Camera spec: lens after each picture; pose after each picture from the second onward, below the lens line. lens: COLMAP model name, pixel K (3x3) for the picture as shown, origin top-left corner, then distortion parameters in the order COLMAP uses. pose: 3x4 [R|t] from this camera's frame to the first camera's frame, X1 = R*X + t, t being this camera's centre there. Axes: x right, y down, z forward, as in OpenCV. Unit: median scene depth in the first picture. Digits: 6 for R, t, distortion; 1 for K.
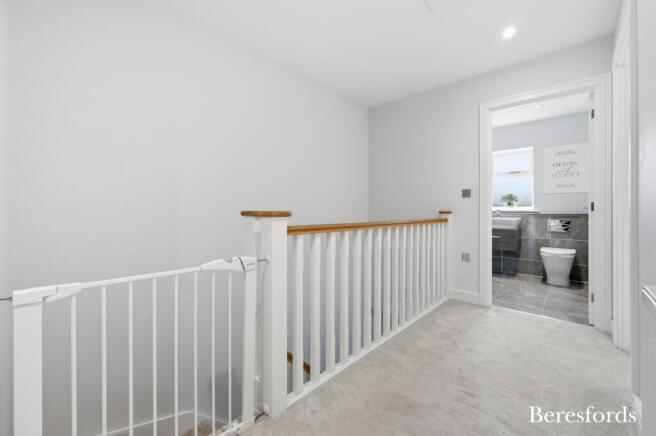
lens RADIAL K [[273.0, 0, 328.0], [0, 273.0, 218.0], [0, 0, 1]] dist [0.002126, 0.000280]
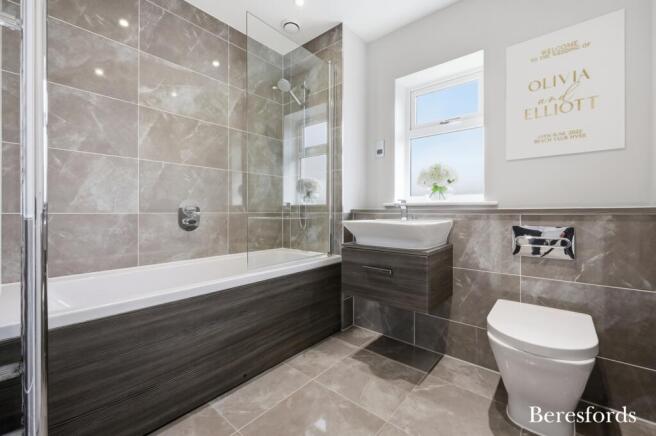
lens RADIAL K [[273.0, 0, 328.0], [0, 273.0, 218.0], [0, 0, 1]] dist [0.002126, 0.000280]
pose [[0.998676, 0.000960, 0.051441, 0.511924], [-0.000812, 0.999995, -0.002902, -0.001559], [-0.051444, 0.002856, 0.998672, 0.618265]]
